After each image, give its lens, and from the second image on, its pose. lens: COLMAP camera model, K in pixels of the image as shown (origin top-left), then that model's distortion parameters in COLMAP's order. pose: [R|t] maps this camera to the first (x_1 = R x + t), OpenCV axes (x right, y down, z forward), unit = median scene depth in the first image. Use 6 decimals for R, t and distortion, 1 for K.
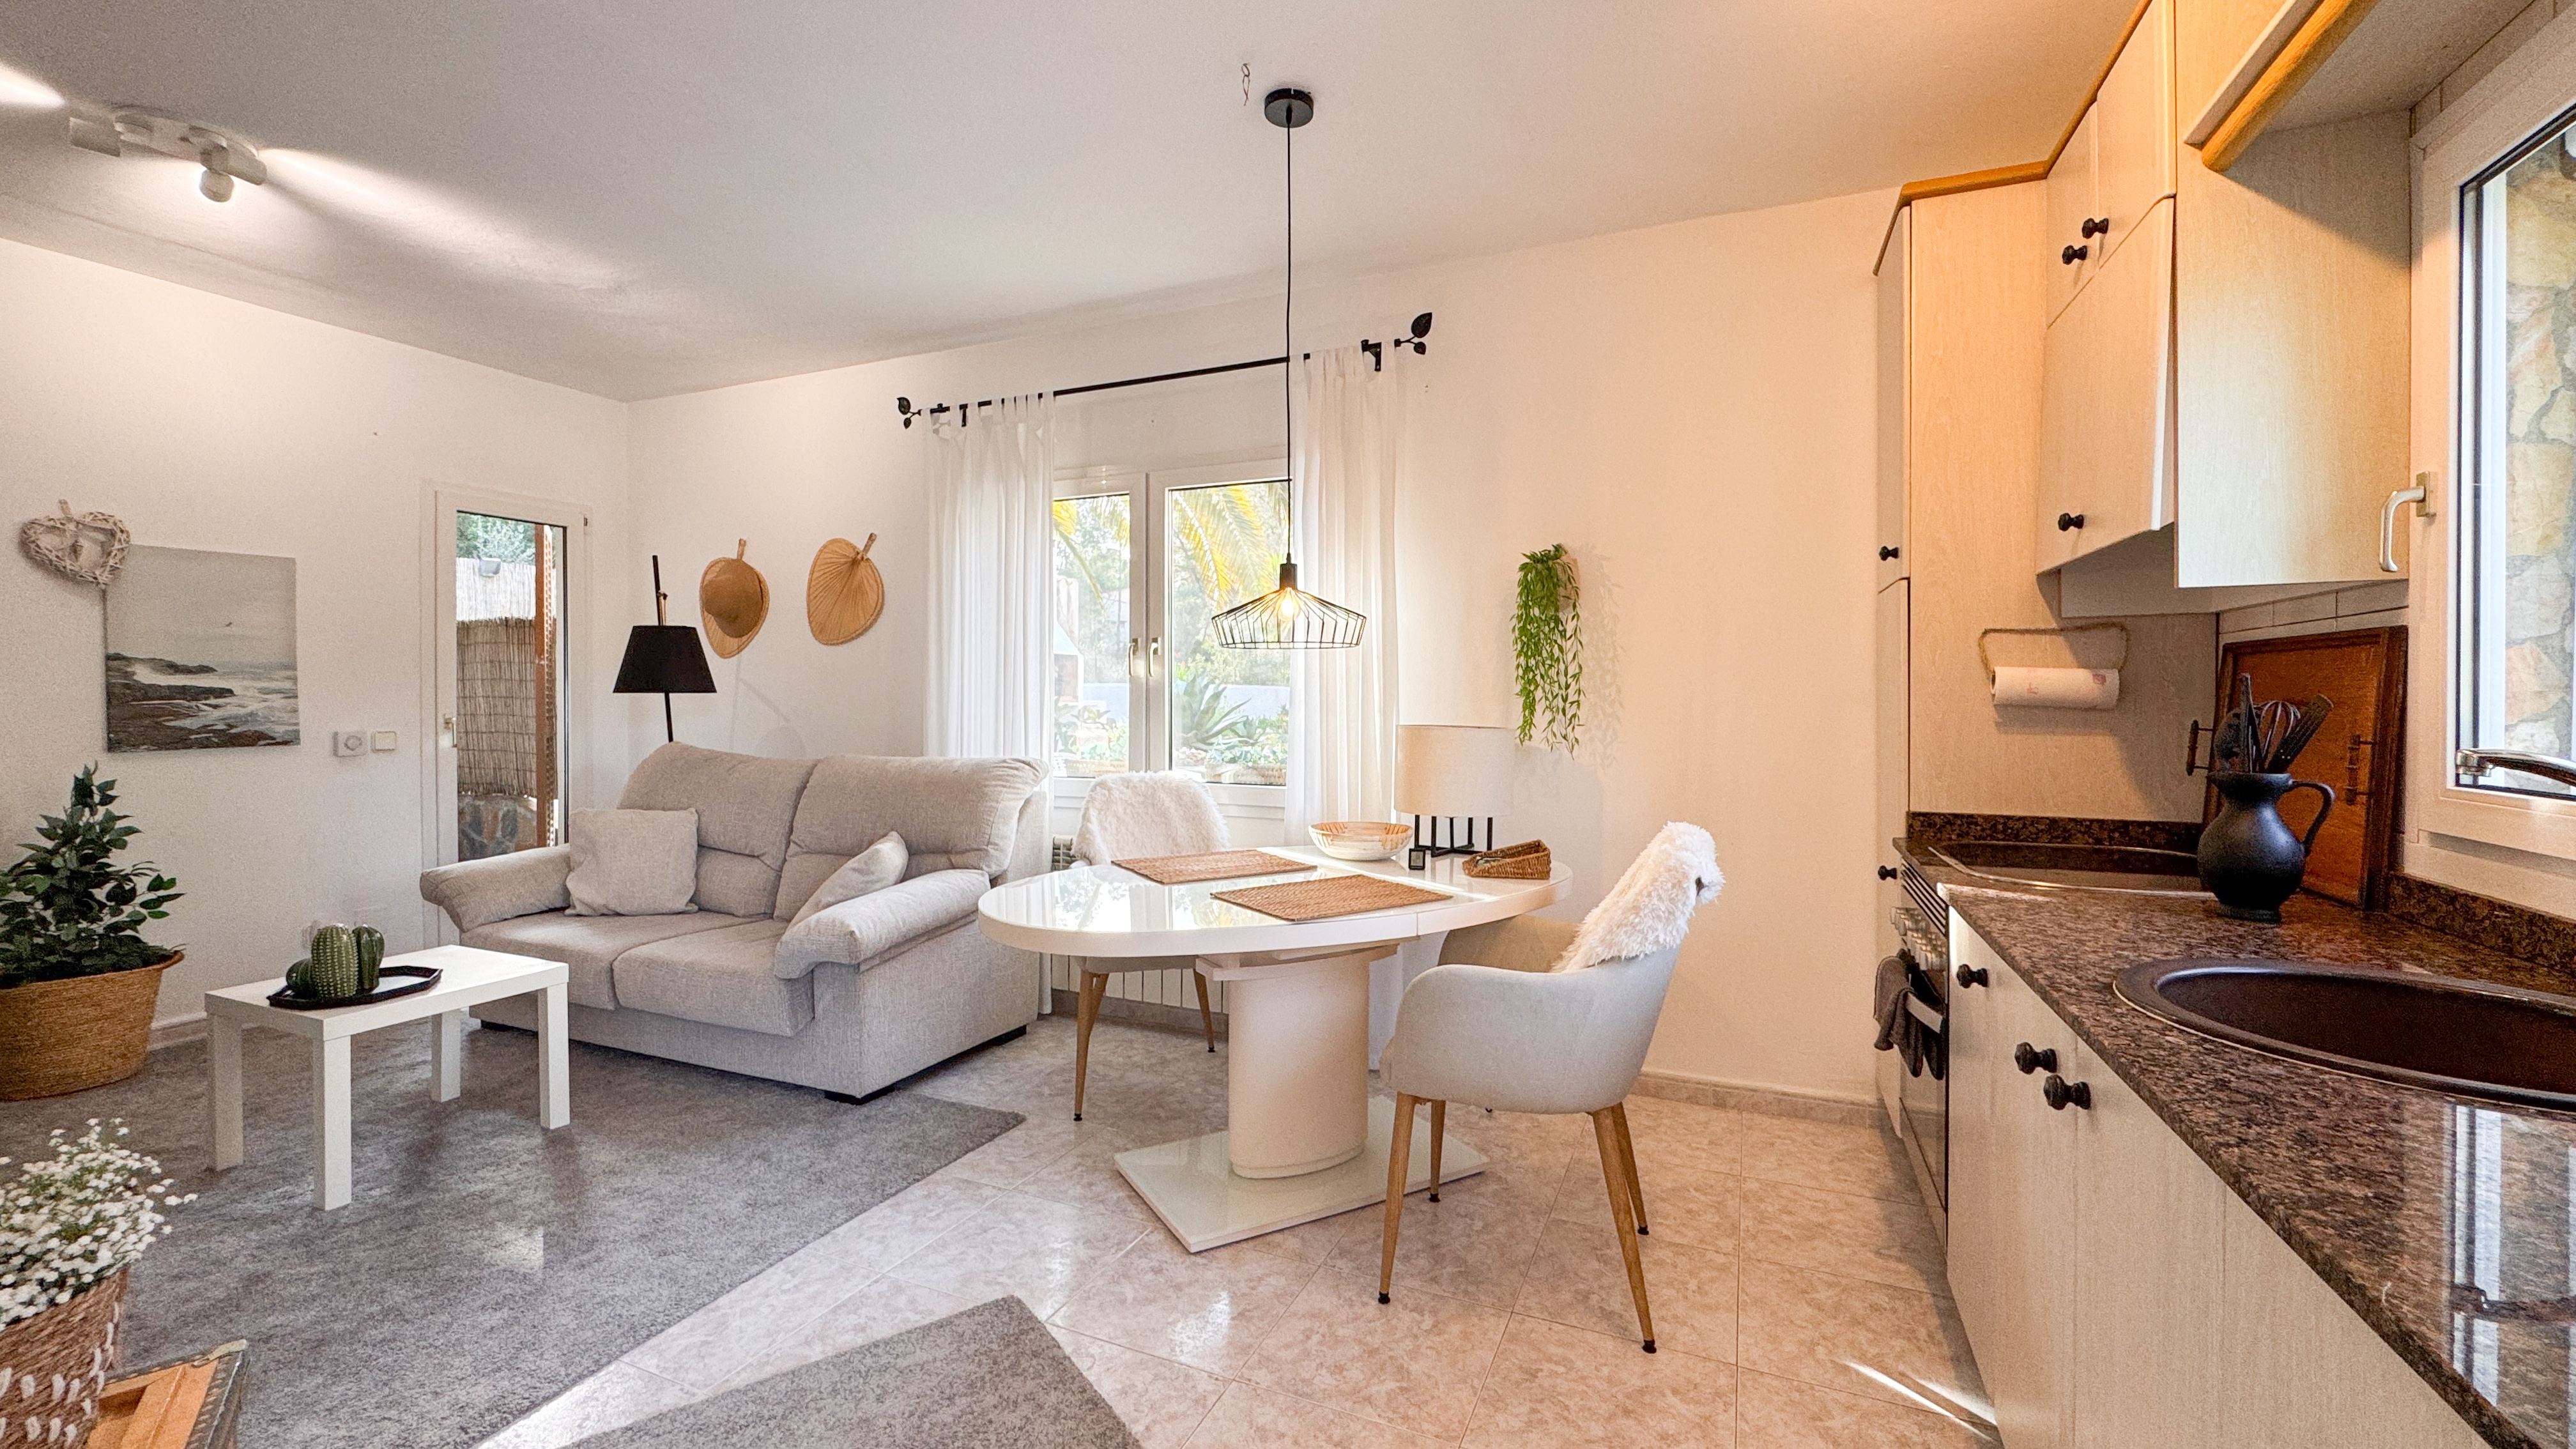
lens RADIAL K [[1024.8, 0, 1288.0], [0, 1024.8, 724.5], [0, 0, 1]] dist [-0.000195, -0.000006]
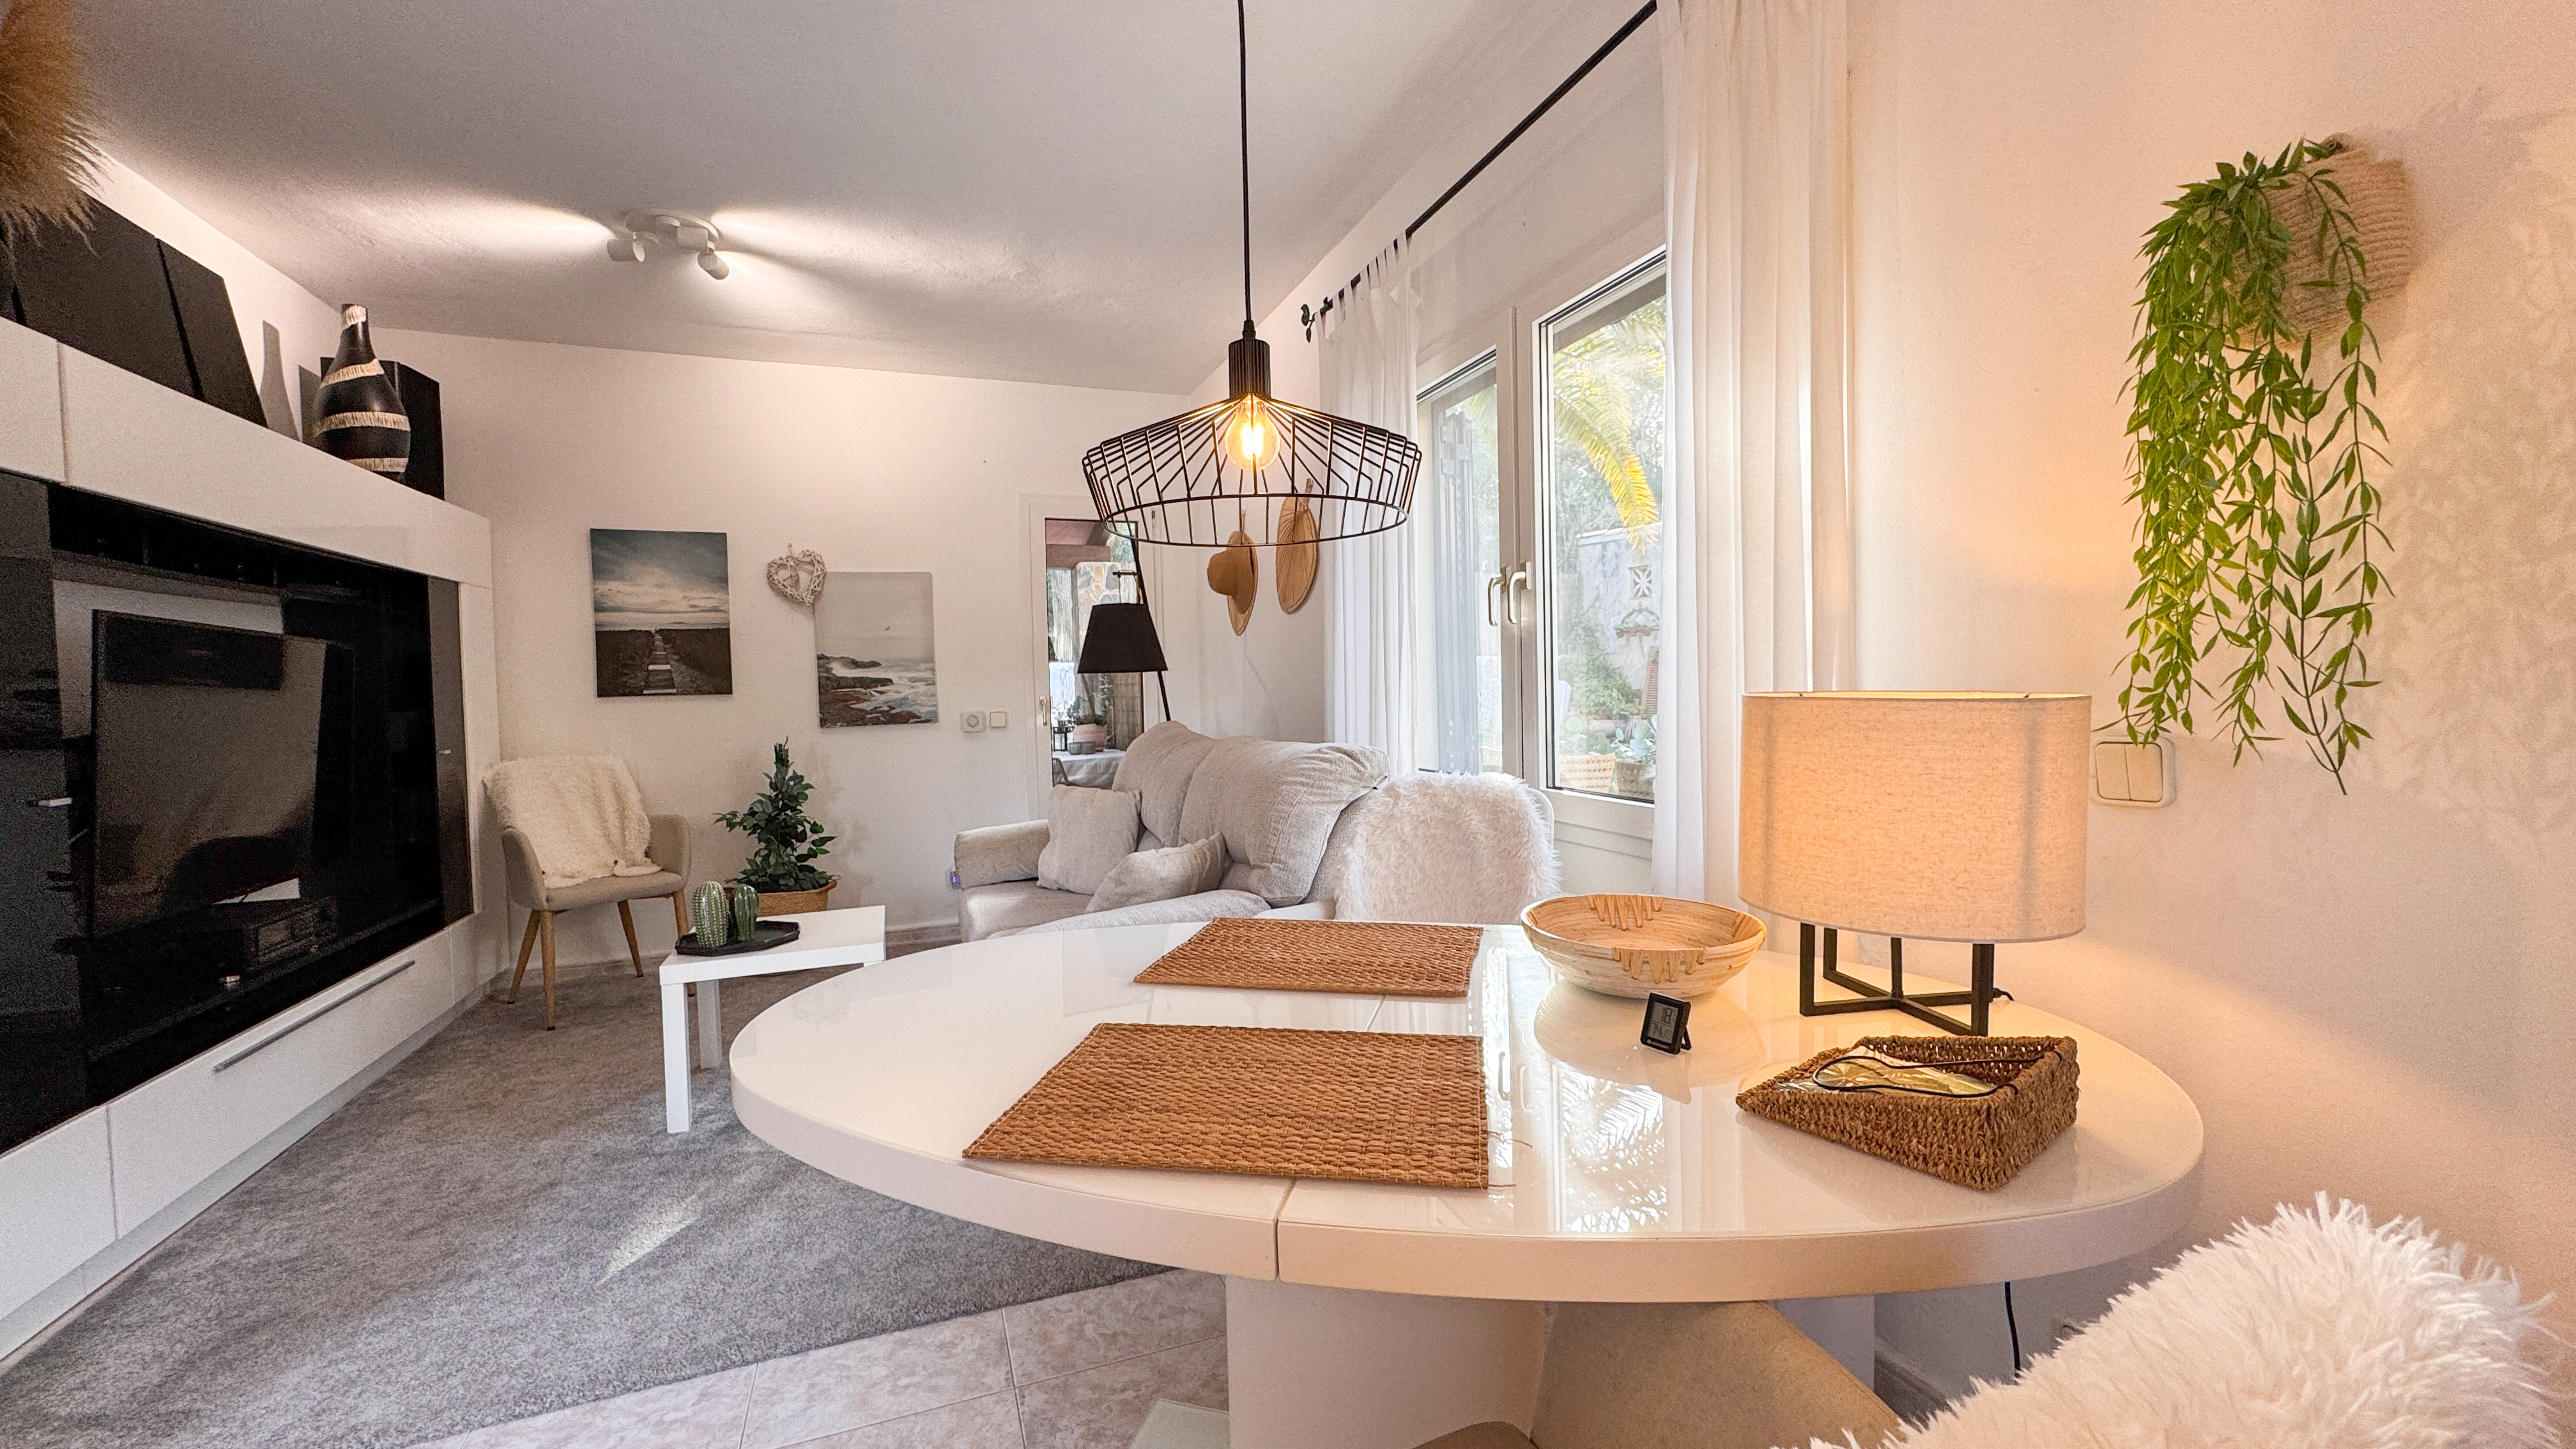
lens RADIAL K [[1024.8, 0, 1288.0], [0, 1024.8, 724.5], [0, 0, 1]] dist [-0.000195, -0.000006]
pose [[0.703657, 0.006610, -0.710510, 0.243802], [0.007114, 0.999841, 0.016347, 0.005320], [0.710505, -0.016557, 0.703498, 0.484412]]
